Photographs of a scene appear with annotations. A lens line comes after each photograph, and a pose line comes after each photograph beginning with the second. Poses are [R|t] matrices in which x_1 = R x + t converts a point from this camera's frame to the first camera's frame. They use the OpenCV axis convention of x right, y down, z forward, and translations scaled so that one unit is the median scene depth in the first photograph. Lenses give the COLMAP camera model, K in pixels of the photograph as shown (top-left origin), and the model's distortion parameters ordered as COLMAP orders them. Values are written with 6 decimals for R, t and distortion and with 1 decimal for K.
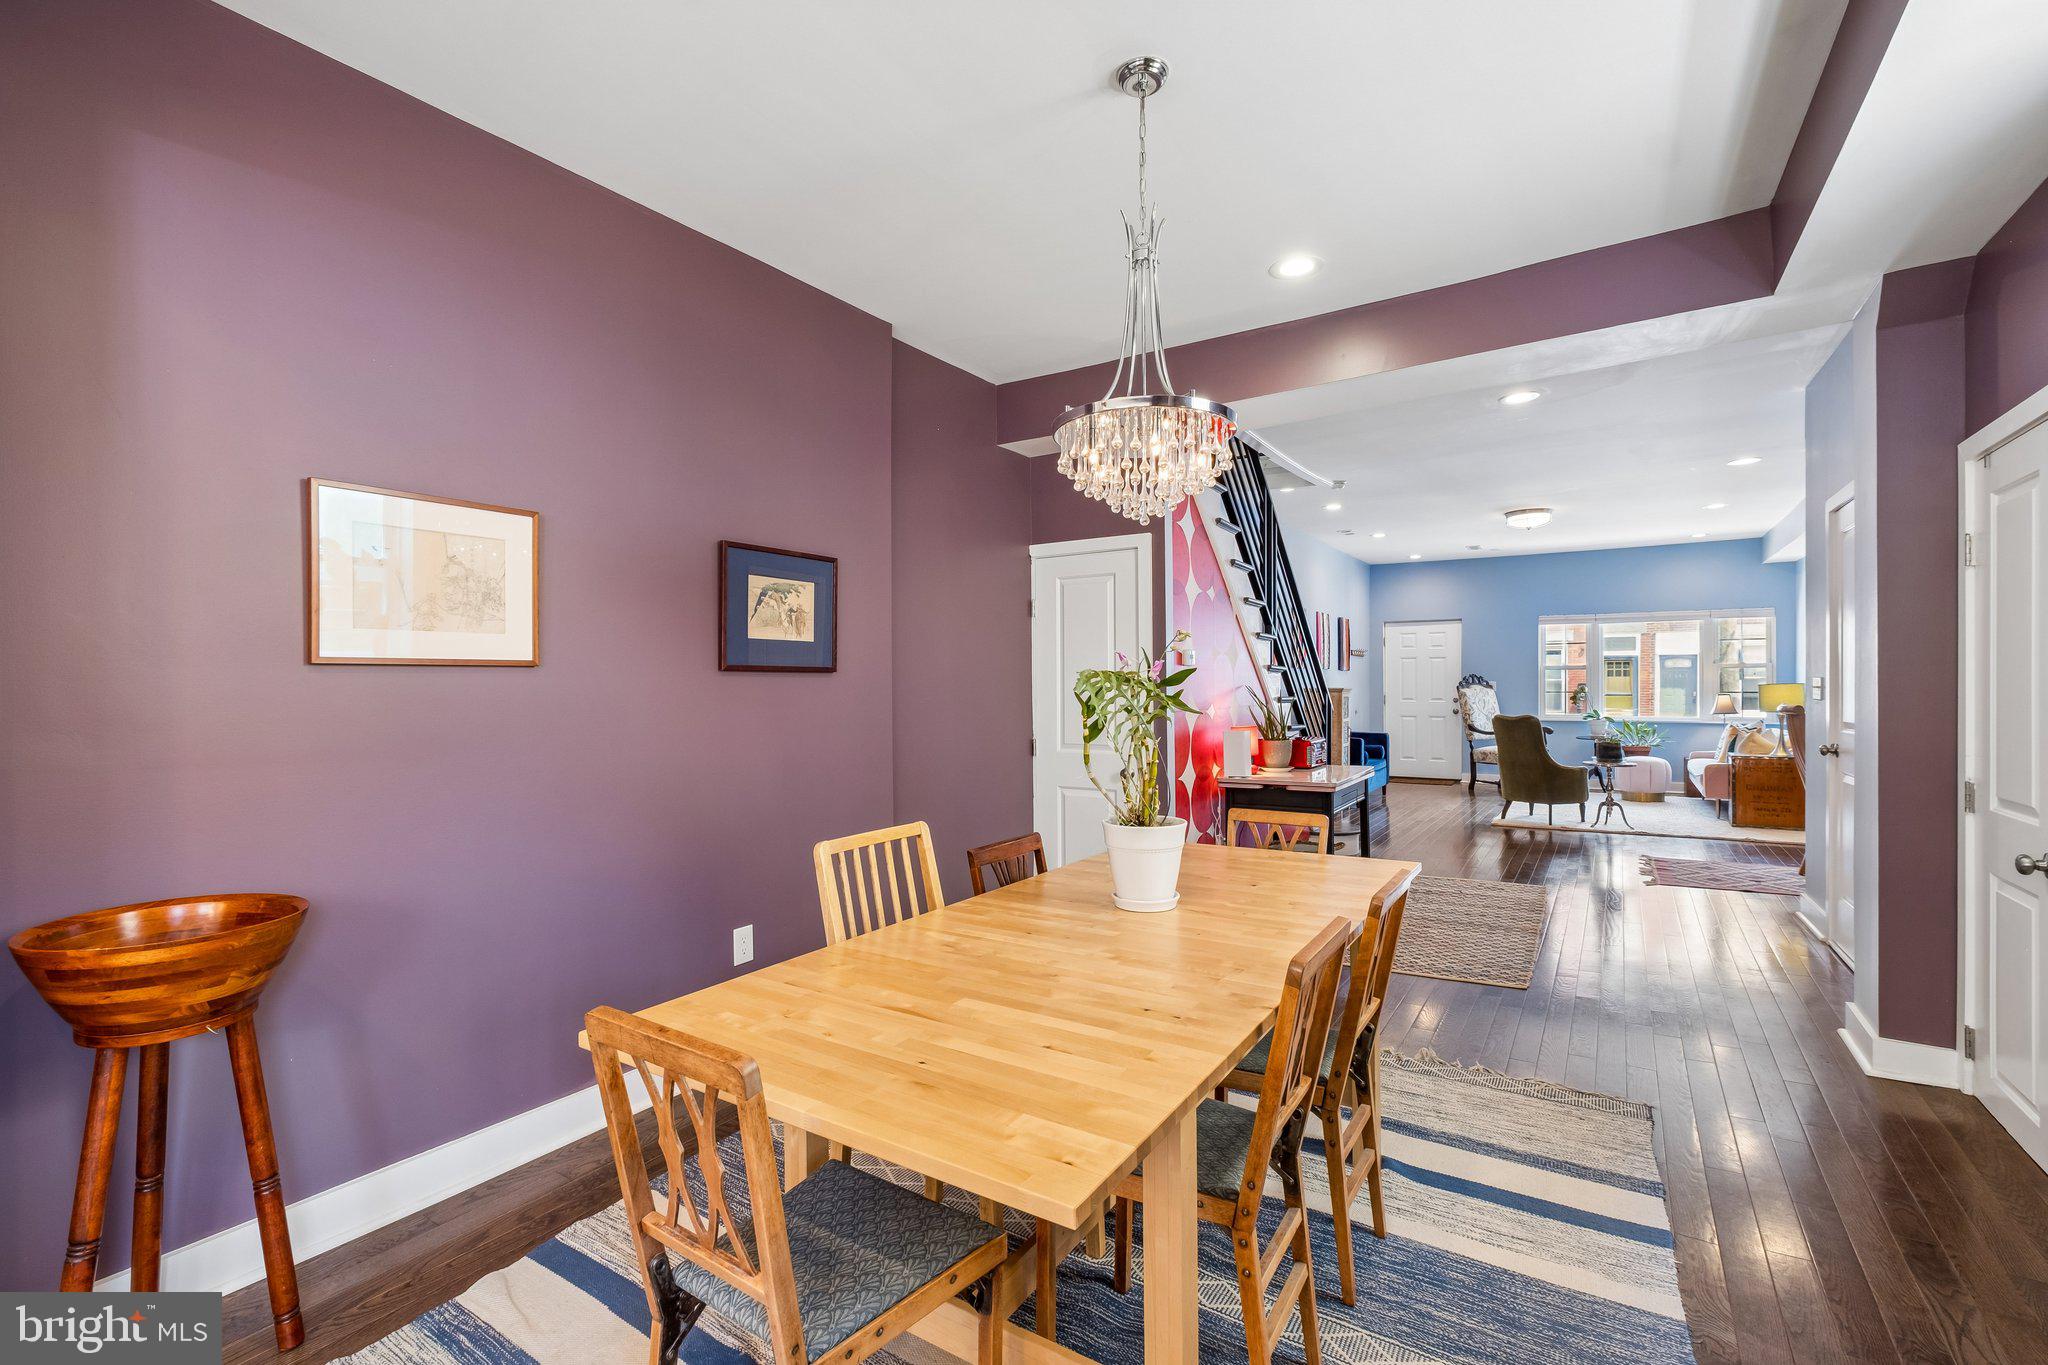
lens RADIAL K [[914.8, 0, 1024.0], [0, 914.8, 682.5], [0, 0, 1]] dist [-0.004521, -0.000132]
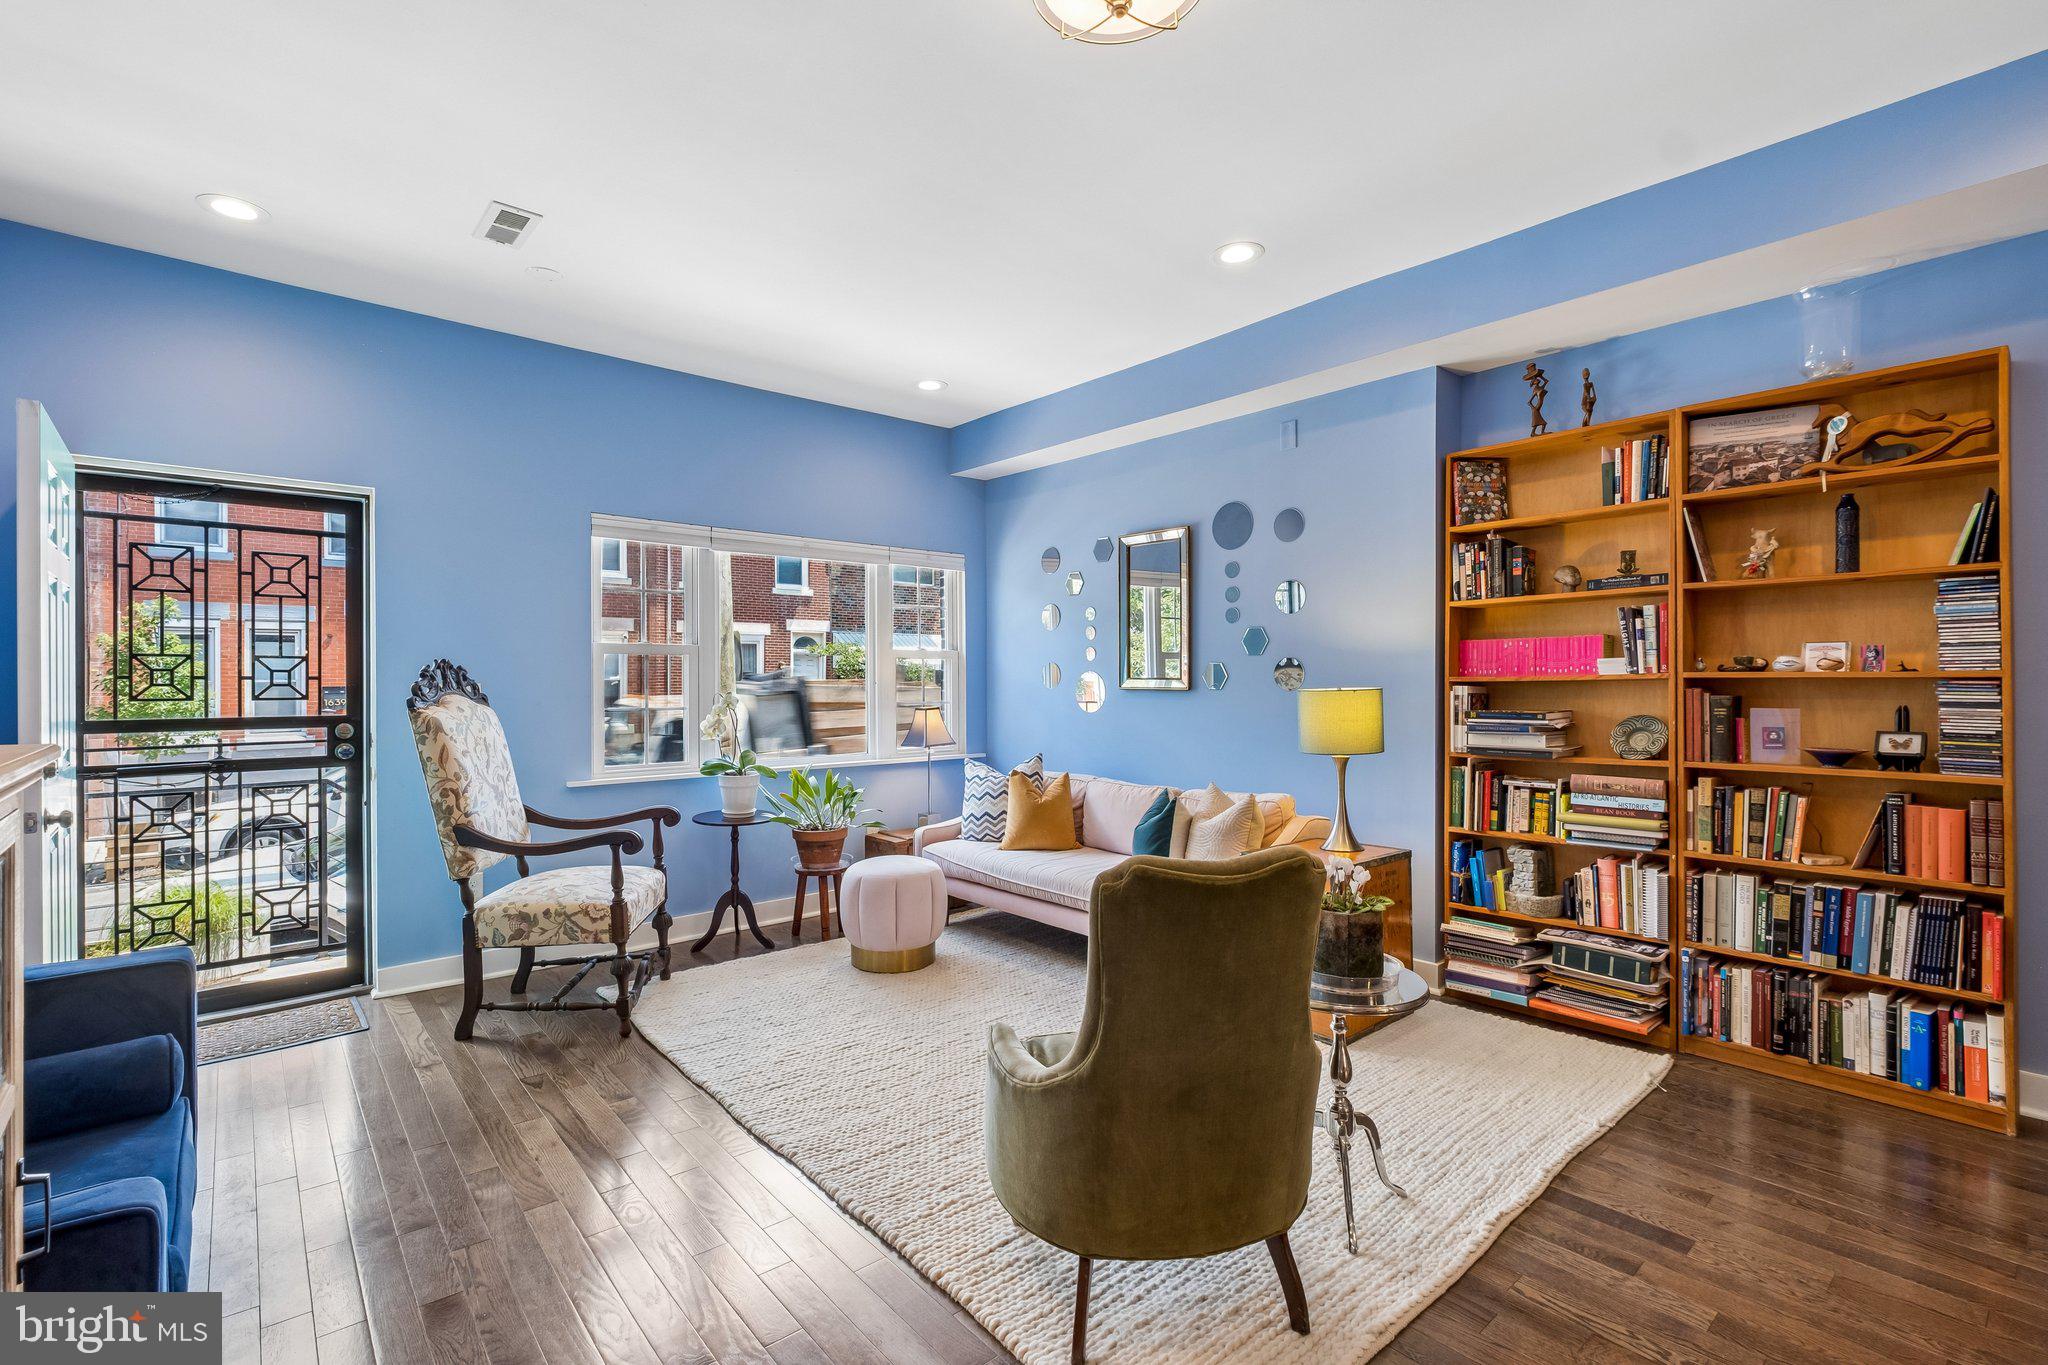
lens RADIAL K [[914.8, 0, 1024.0], [0, 914.8, 682.5], [0, 0, 1]] dist [-0.004521, -0.000132]
pose [[0.276437, -0.000071, 0.961032, 0.319523], [-0.000307, 1.000000, 0.000162, -0.002806], [-0.961032, -0.000339, 0.276437, 0.951531]]
